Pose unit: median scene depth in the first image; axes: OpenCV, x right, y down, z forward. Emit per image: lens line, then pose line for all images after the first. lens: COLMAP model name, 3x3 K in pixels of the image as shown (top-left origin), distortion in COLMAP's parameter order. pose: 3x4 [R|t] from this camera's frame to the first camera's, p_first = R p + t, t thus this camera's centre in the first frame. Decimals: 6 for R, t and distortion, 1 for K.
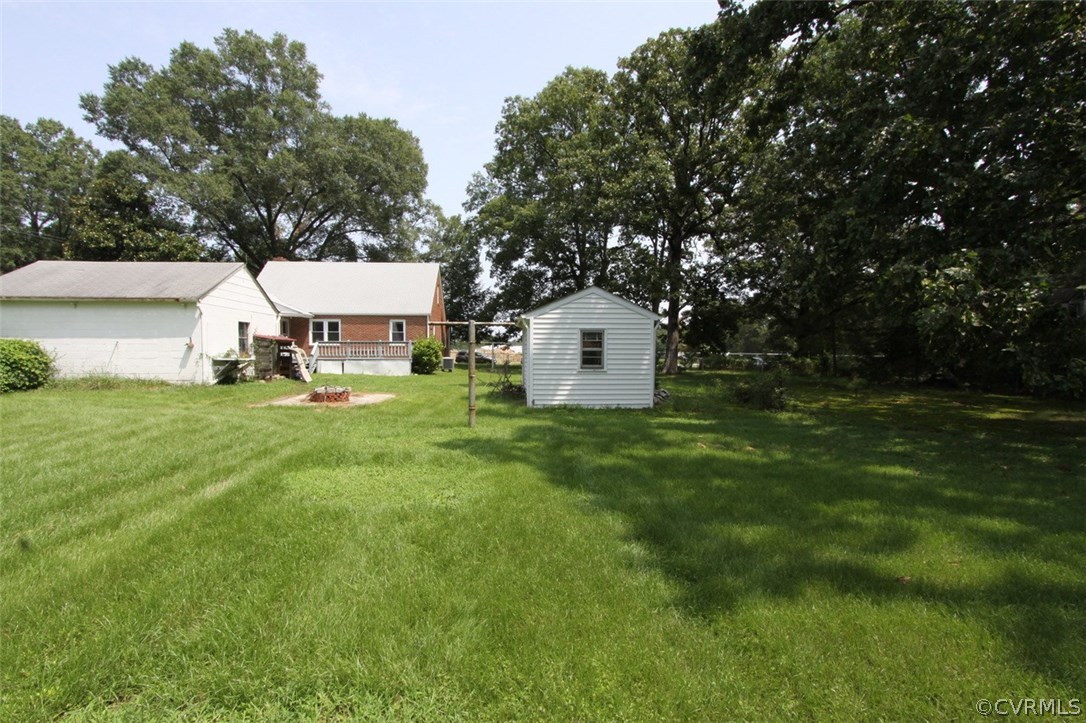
lens RADIAL K [[505.4, 0, 544.3], [0, 505.4, 360.7], [0, 0, 1]] dist [-0.006251, -0.000728]
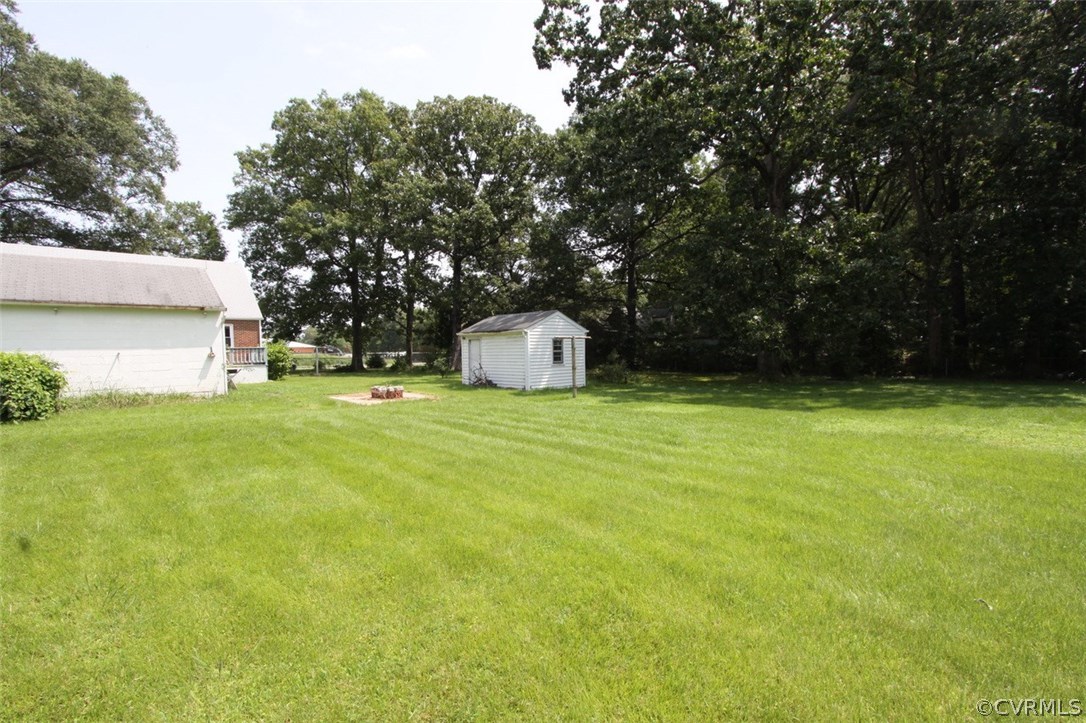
lens RADIAL K [[505.4, 0, 539.4], [0, 505.4, 361.4], [0, 0, 1]] dist [-0.006251, -0.000728]
pose [[0.773547, -0.032454, 0.632908, -0.852130], [0.032488, 0.999406, 0.011540, -0.009540], [-0.632906, 0.011635, 0.774141, -0.157076]]
